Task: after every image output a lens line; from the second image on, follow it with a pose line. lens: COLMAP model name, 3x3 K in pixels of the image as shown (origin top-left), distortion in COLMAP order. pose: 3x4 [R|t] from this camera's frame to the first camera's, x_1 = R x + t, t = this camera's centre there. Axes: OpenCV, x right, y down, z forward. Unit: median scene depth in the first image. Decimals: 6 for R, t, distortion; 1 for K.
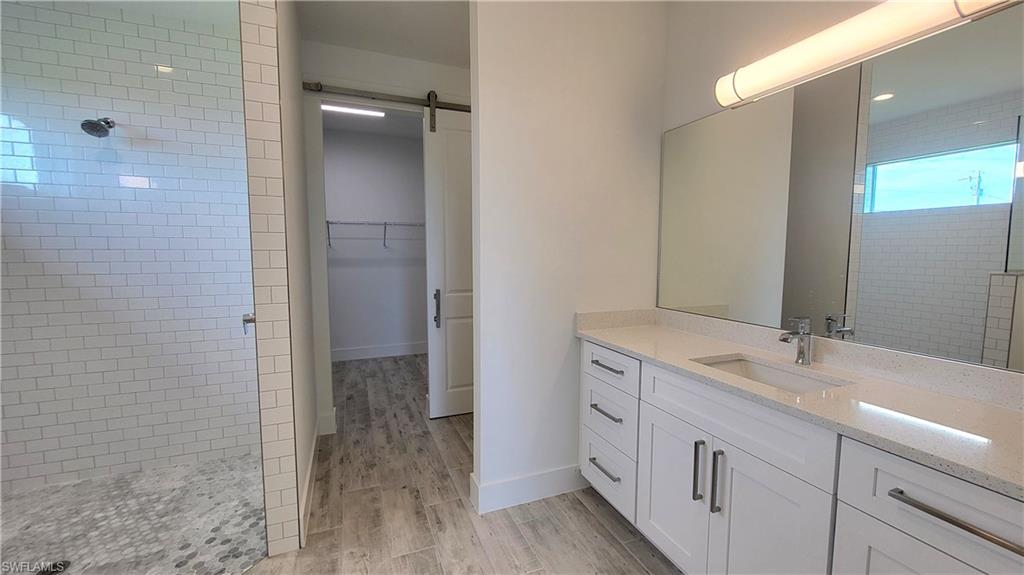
lens RADIAL K [[403.8, 0, 510.0], [0, 403.8, 283.6], [0, 0, 1]] dist [-0.002120, -0.000712]
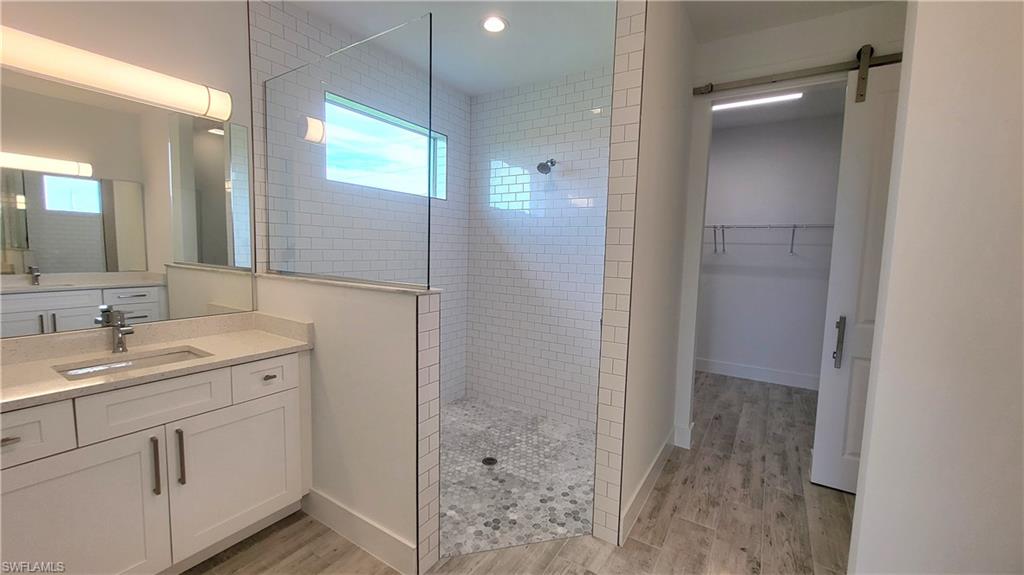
lens RADIAL K [[403.8, 0, 506.1], [0, 403.8, 283.3], [0, 0, 1]] dist [-0.002120, -0.000712]
pose [[0.574652, 0.082378, -0.814241, 0.071445], [-0.087454, 0.995405, 0.038986, -0.023815], [0.813712, 0.048806, 0.579216, 0.080402]]
